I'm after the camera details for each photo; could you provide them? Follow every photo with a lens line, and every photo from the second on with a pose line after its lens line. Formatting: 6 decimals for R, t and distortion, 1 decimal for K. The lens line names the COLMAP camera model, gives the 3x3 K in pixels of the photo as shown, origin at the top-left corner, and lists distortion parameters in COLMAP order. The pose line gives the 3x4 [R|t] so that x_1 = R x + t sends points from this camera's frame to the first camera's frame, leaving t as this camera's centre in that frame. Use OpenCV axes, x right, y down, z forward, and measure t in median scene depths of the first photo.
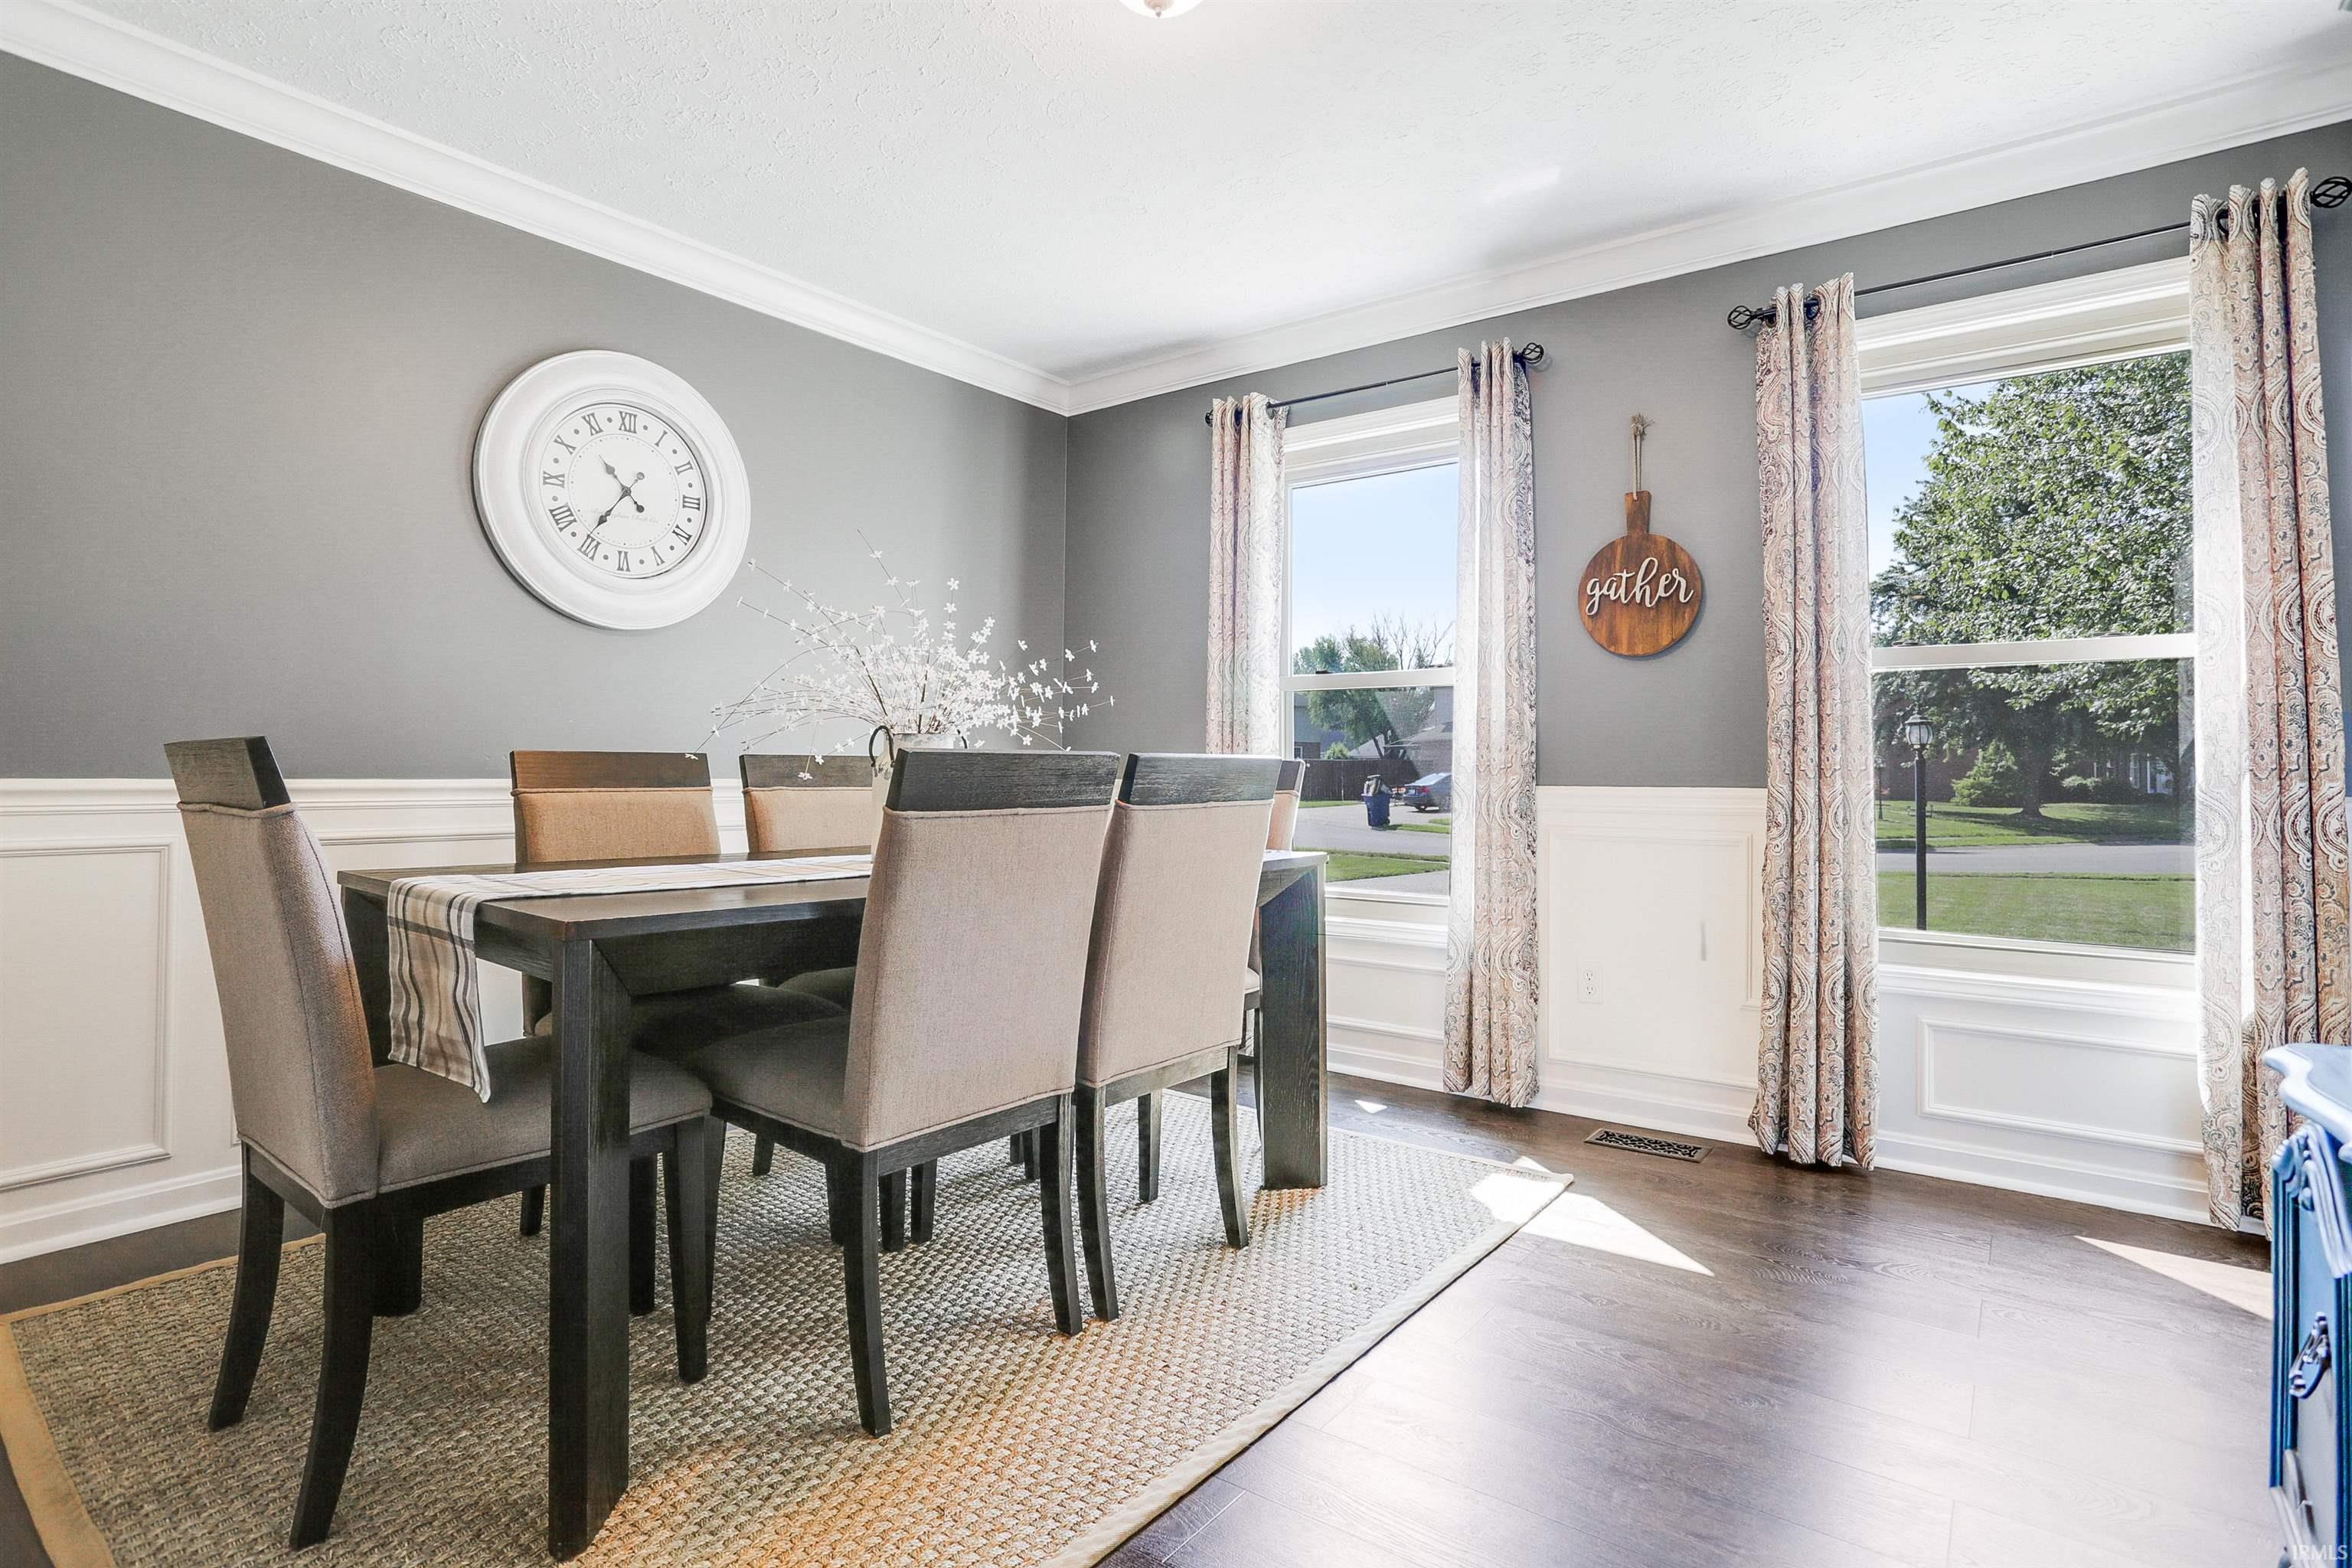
lens RADIAL K [[1141.7, 0, 1175.3], [0, 1141.7, 771.7], [0, 0, 1]] dist [-0.085295, 0.037665]
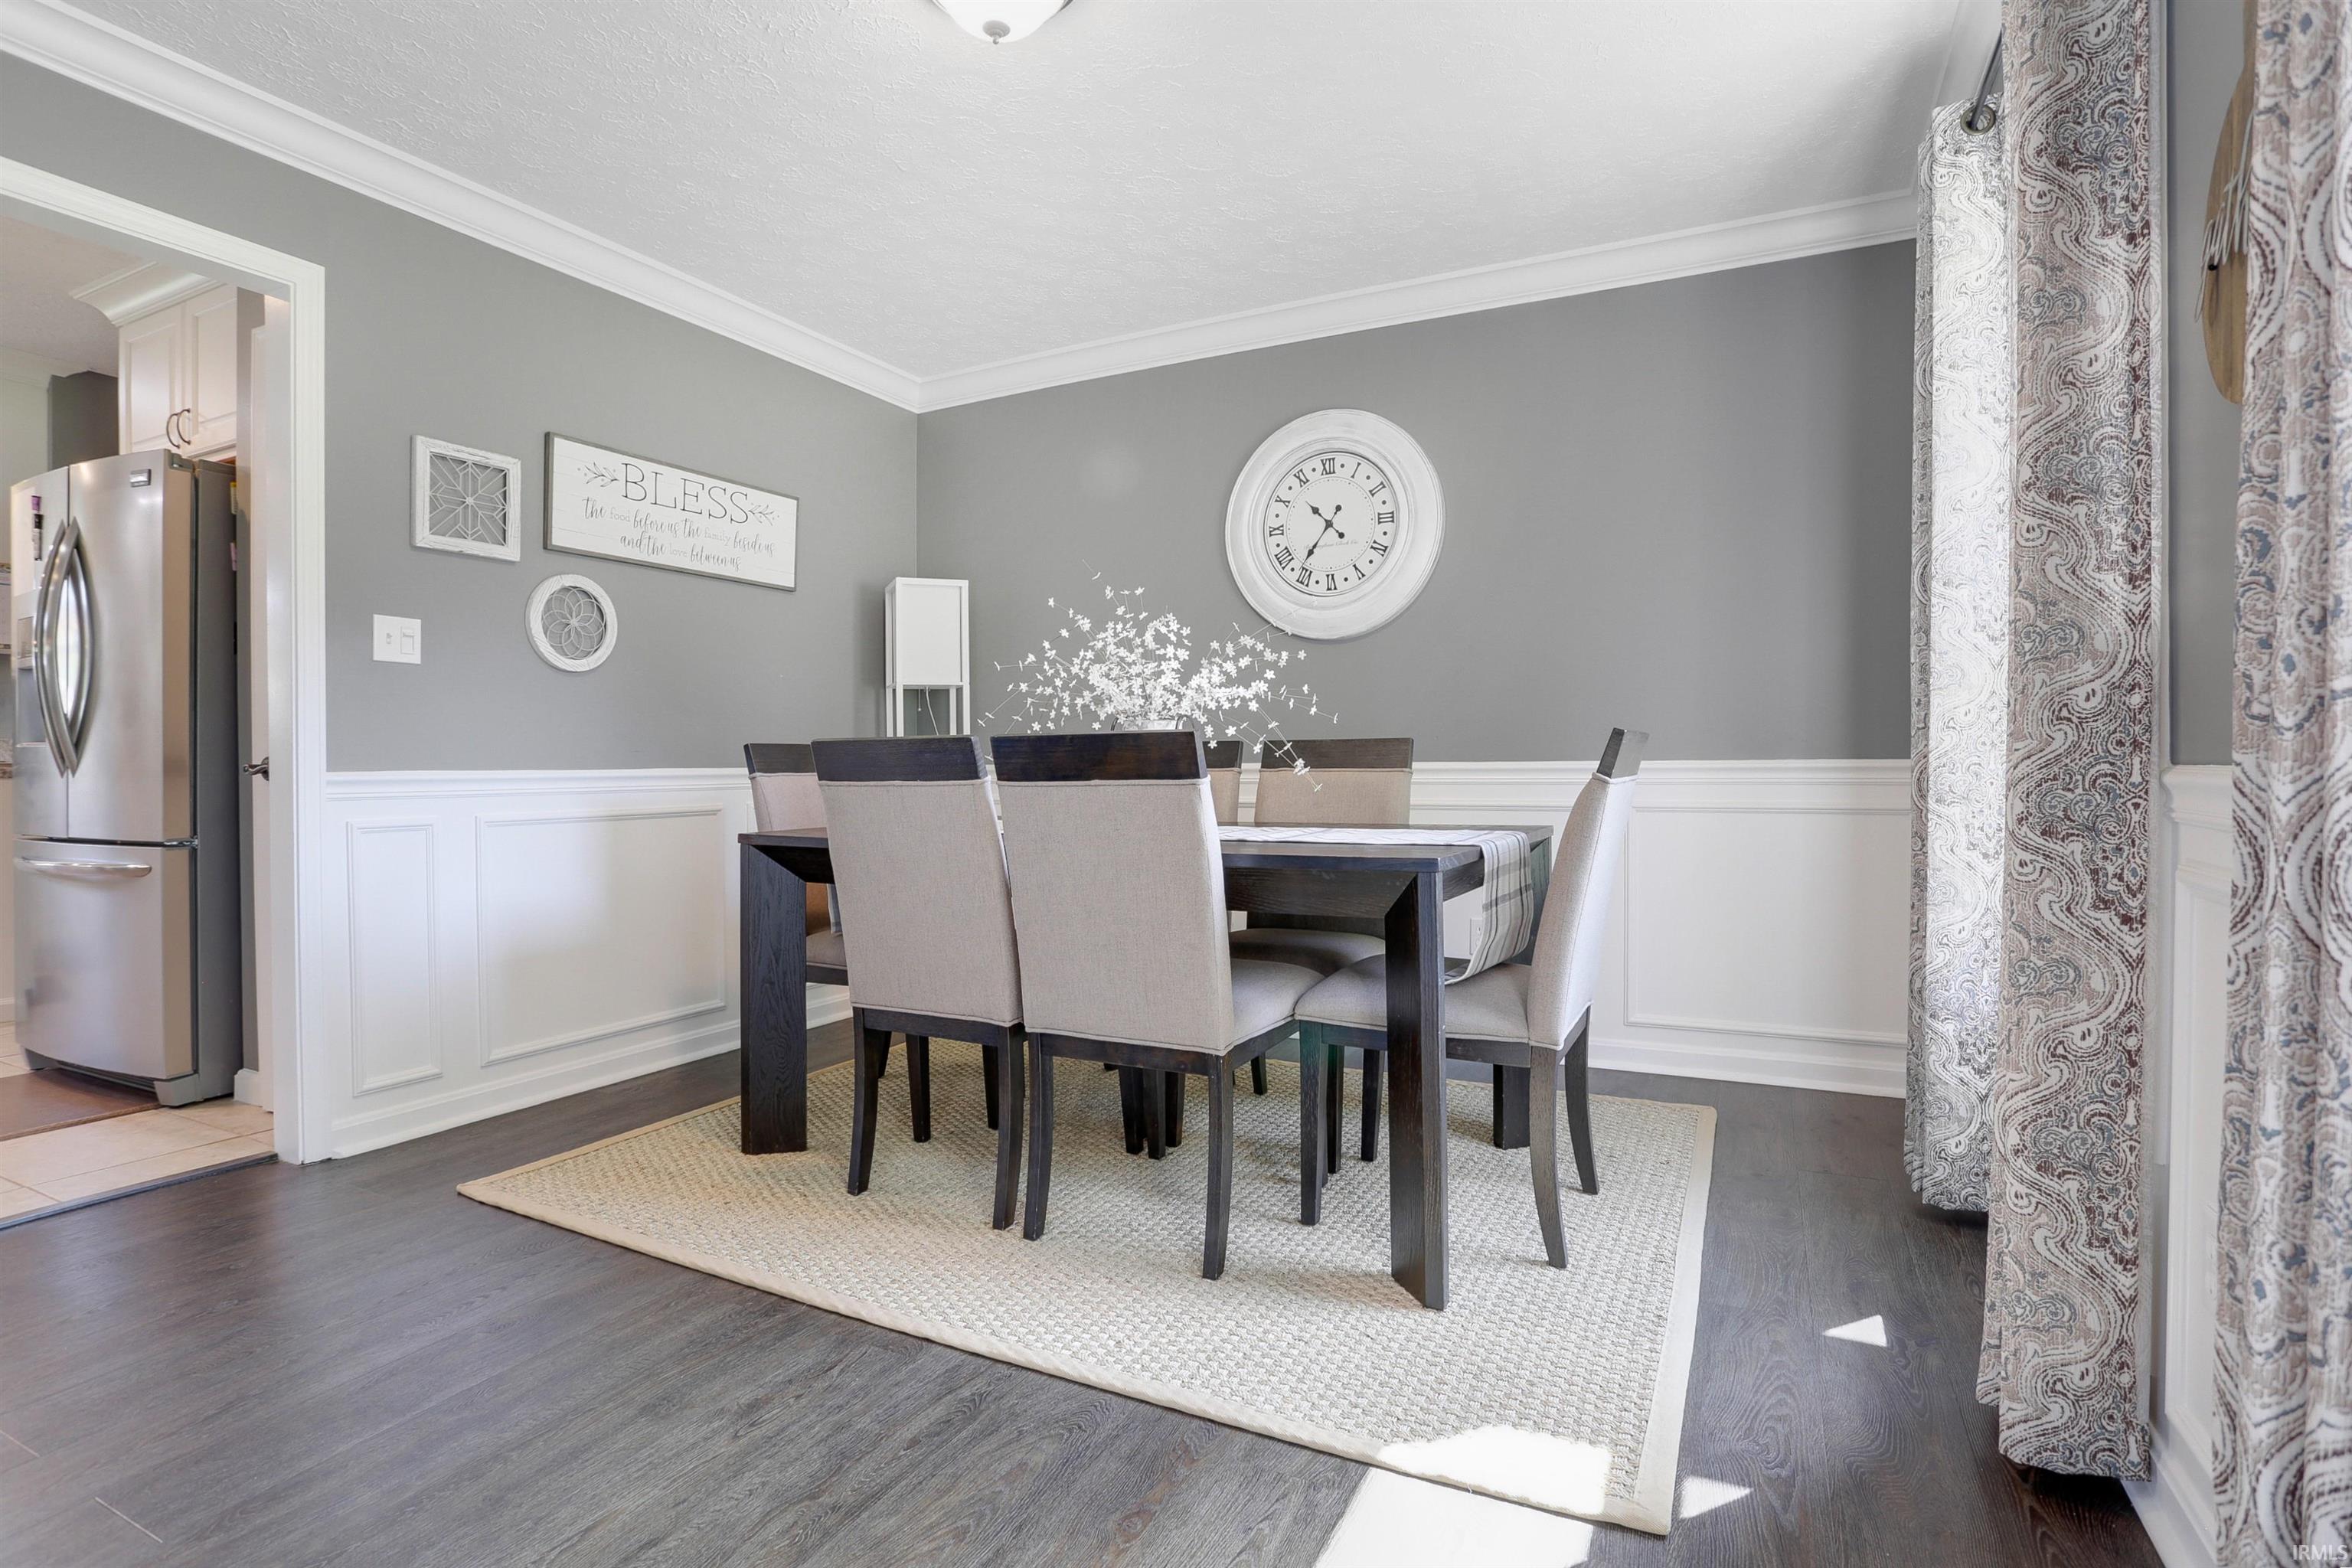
lens RADIAL K [[1141.7, 0, 1175.3], [0, 1141.7, 771.7], [0, 0, 1]] dist [-0.085295, 0.037665]
pose [[0.198765, -0.002431, -0.980044, 0.693153], [0.008249, 0.999966, -0.000807, 0.016871], [0.980012, -0.007924, 0.198778, 0.603207]]
